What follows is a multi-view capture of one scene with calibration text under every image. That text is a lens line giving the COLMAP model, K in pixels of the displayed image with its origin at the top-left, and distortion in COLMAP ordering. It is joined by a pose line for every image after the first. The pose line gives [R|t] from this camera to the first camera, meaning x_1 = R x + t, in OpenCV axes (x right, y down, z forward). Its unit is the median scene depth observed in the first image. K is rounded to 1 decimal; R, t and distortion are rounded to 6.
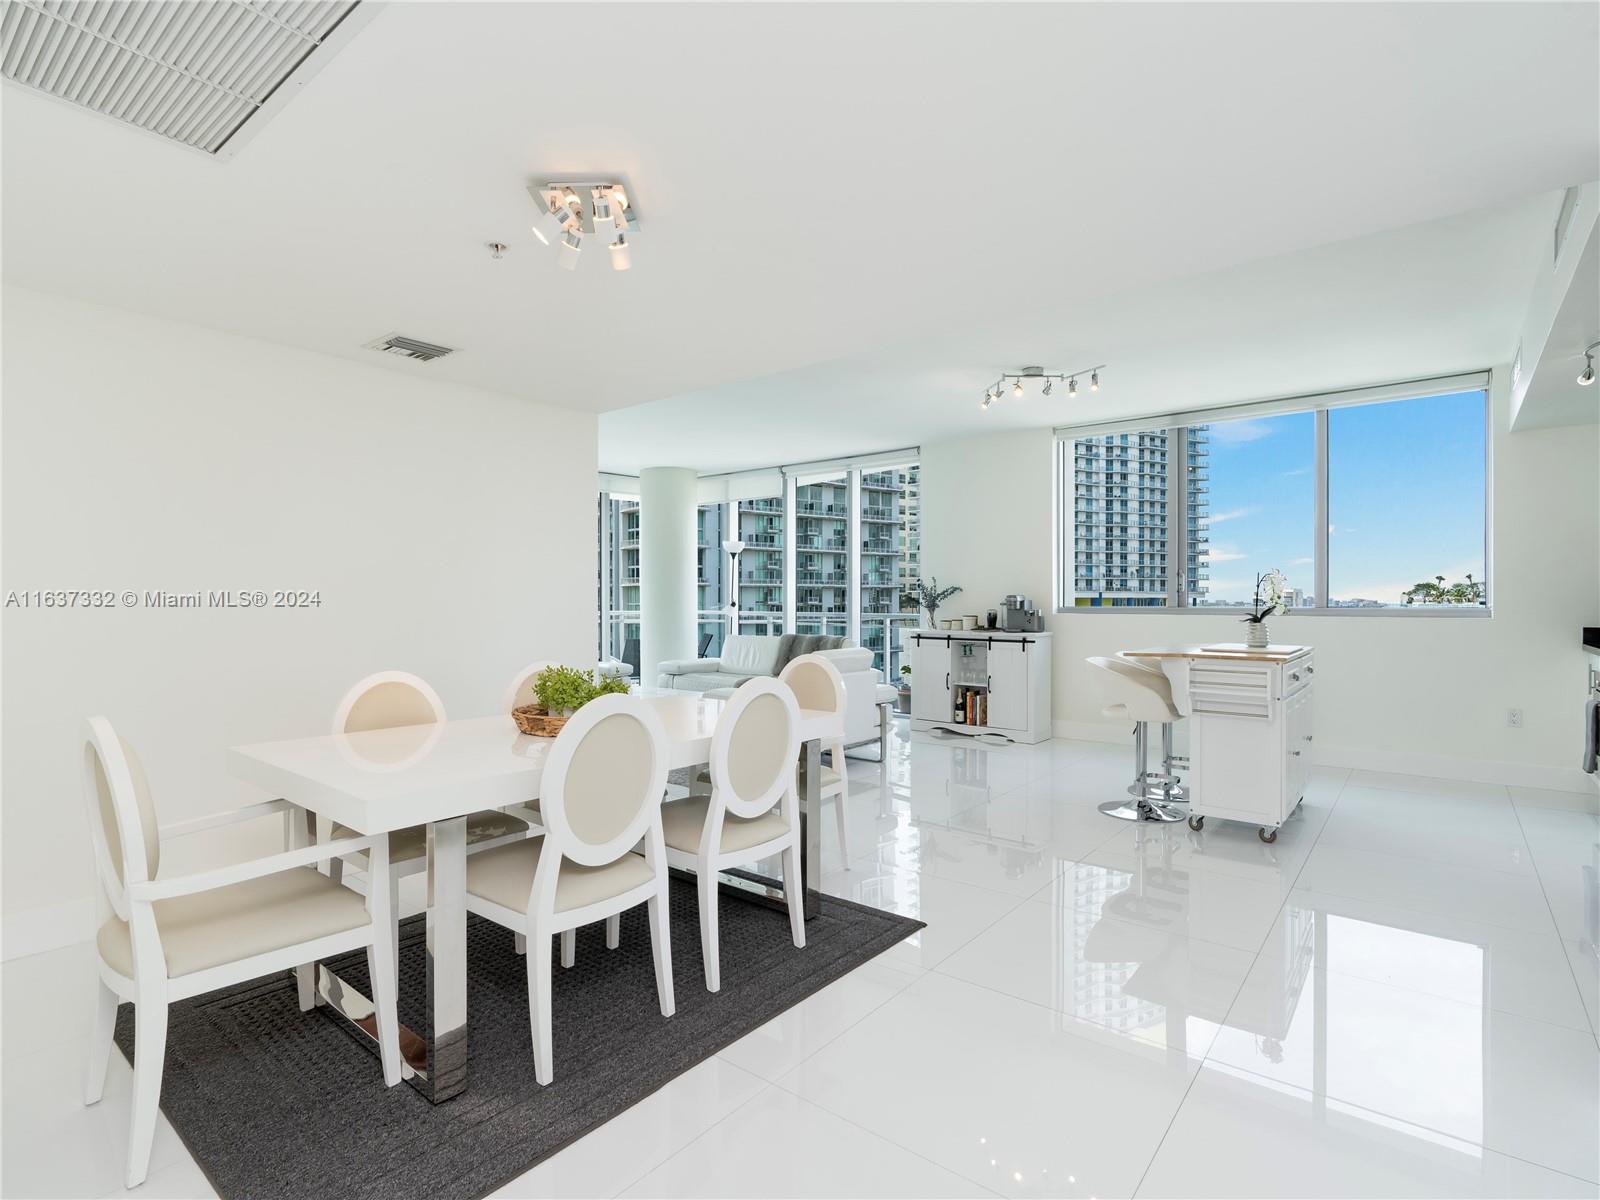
lens RADIAL K [[810.0, 0, 774.2], [0, 810.0, 603.5], [0, 0, 1]] dist [-0.008420, 0.002820]
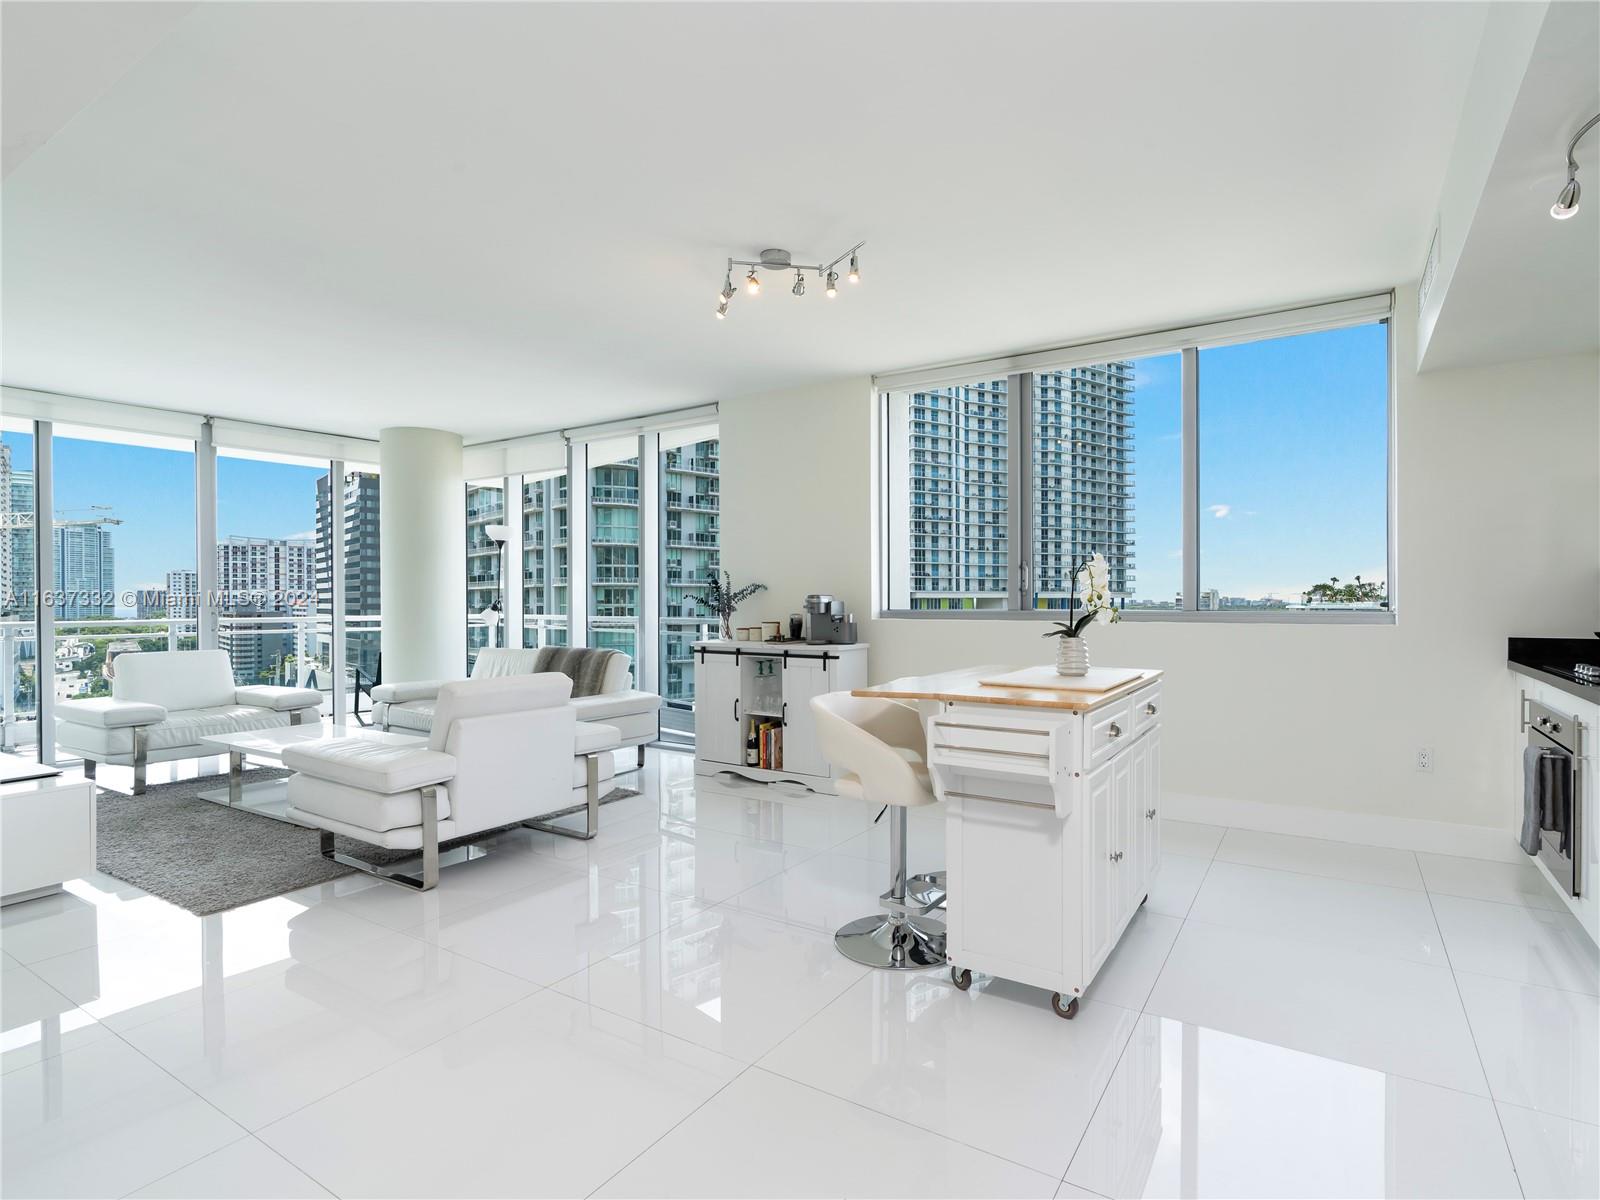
lens RADIAL K [[810.0, 0, 838.7], [0, 810.0, 603.4], [0, 0, 1]] dist [-0.008420, 0.002820]
pose [[0.990215, -0.002321, 0.139533, 0.198517], [0.002428, 0.999997, -0.000592, -0.001738], [-0.139531, 0.000925, 0.990217, 0.239083]]
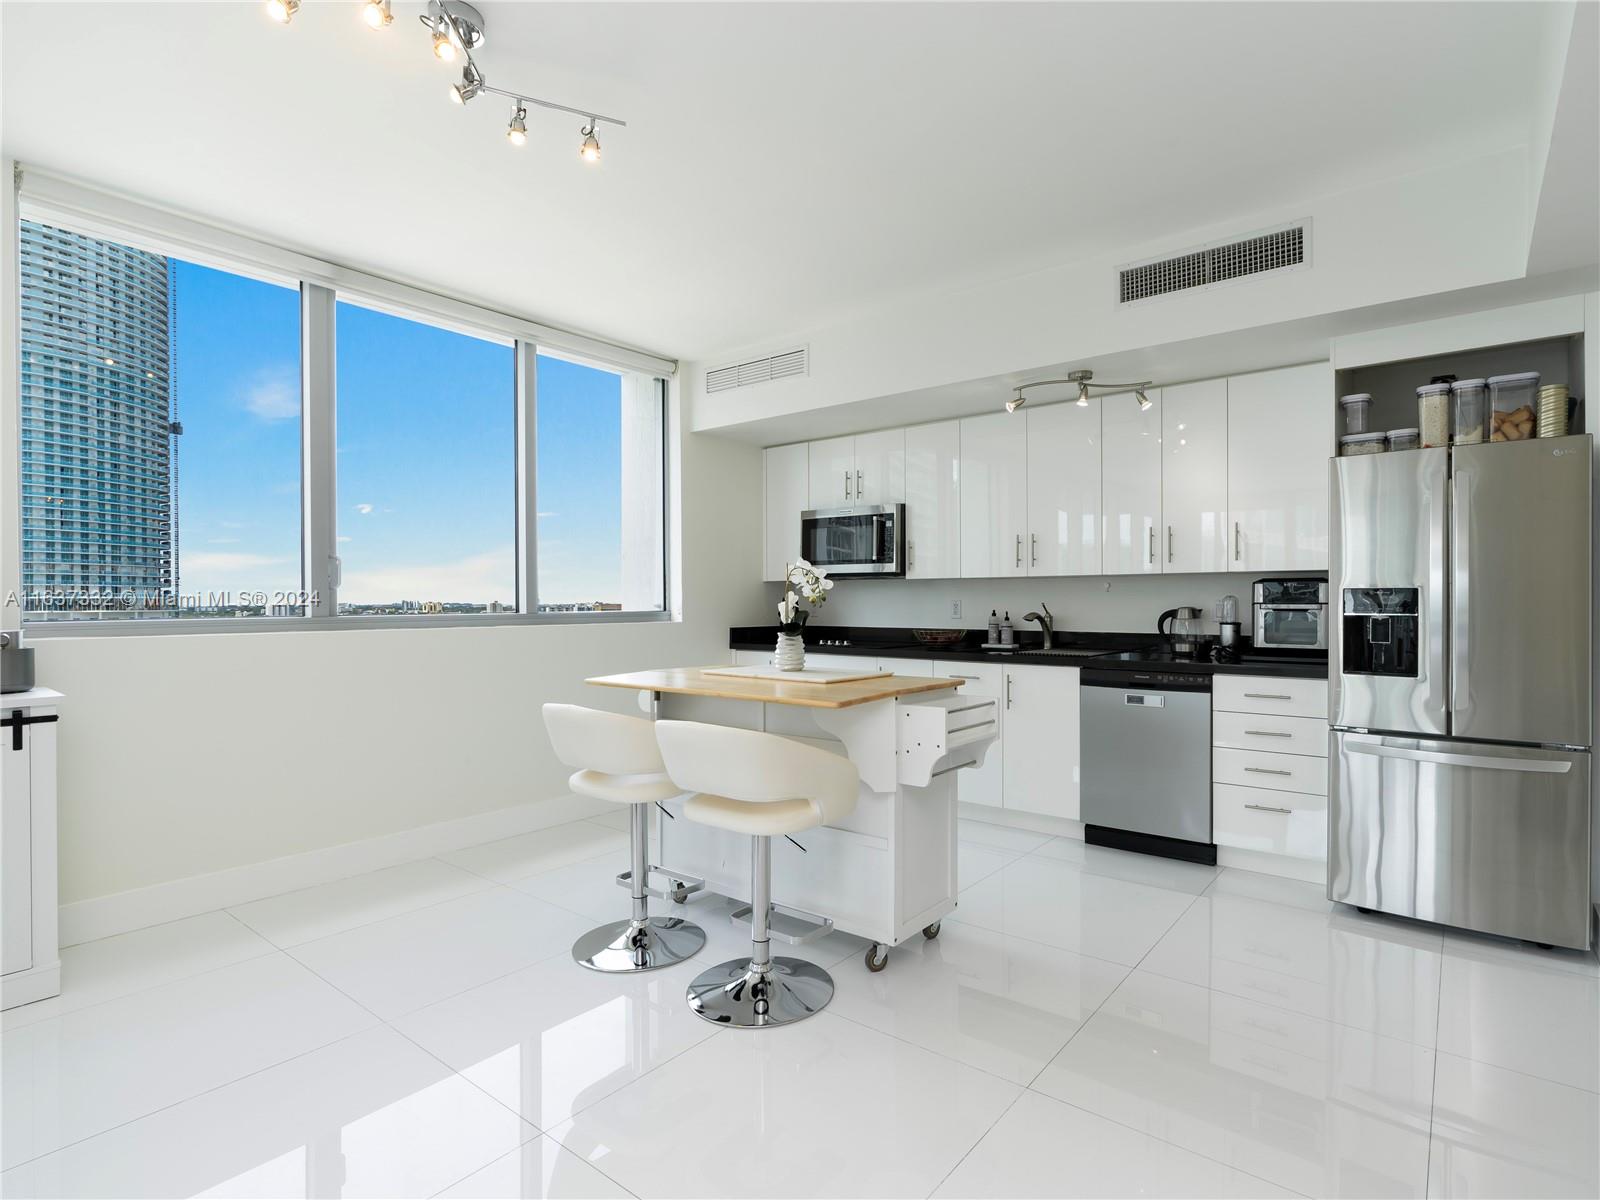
lens RADIAL K [[810.0, 0, 851.6], [0, 810.0, 605.6], [0, 0, 1]] dist [-0.008420, 0.002820]
pose [[-0.045051, -0.005249, 0.998971, -0.058120], [0.007283, 0.999958, 0.005582, -0.003126], [-0.998958, 0.007527, -0.045011, 0.595489]]
